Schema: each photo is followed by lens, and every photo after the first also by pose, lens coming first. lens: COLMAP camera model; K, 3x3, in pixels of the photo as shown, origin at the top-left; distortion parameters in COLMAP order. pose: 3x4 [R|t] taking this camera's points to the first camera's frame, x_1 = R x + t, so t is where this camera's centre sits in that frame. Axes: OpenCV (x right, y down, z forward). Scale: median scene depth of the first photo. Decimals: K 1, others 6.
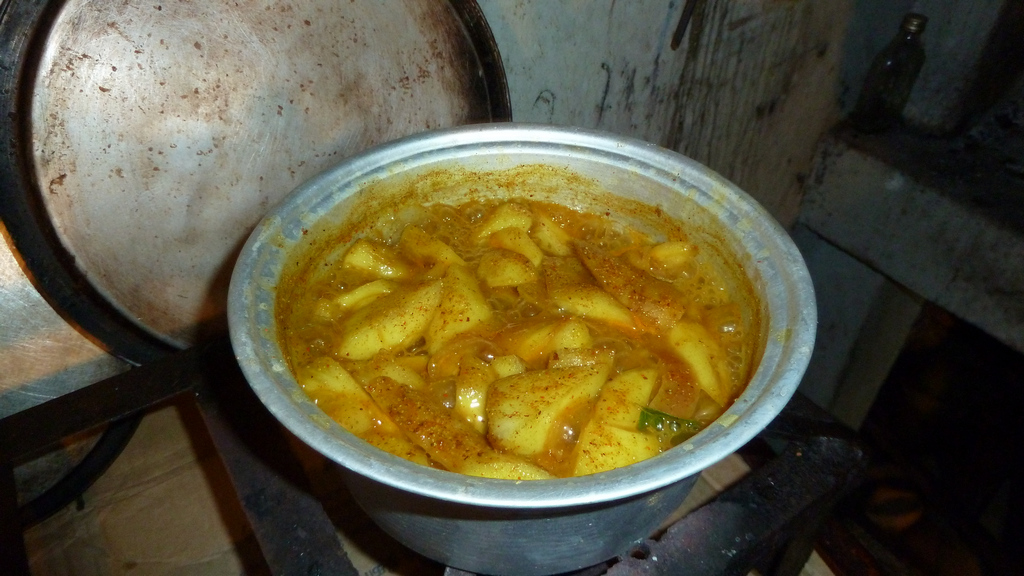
lens RADIAL K [[719.4, 0, 513.5], [0, 719.4, 279.2], [0, 0, 1]] dist [-0.036829, 0.006135]
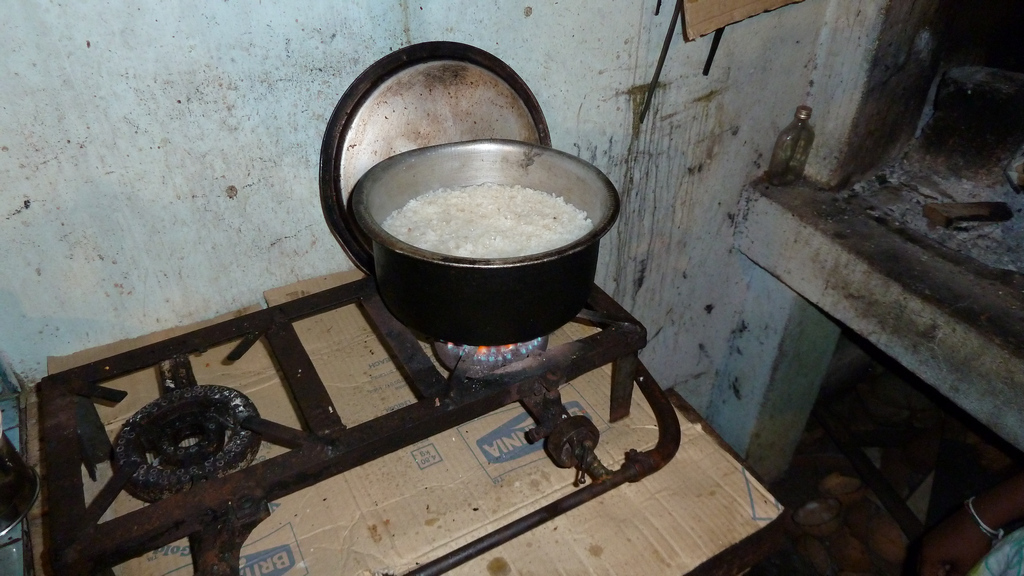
lens RADIAL K [[719.4, 0, 509.9], [0, 719.4, 284.3], [0, 0, 1]] dist [-0.036829, 0.006135]
pose [[0.996936, 0.038271, -0.068220, 0.096181], [-0.040594, 0.998631, -0.032987, 0.085632], [0.066864, 0.035655, 0.997125, -0.643776]]
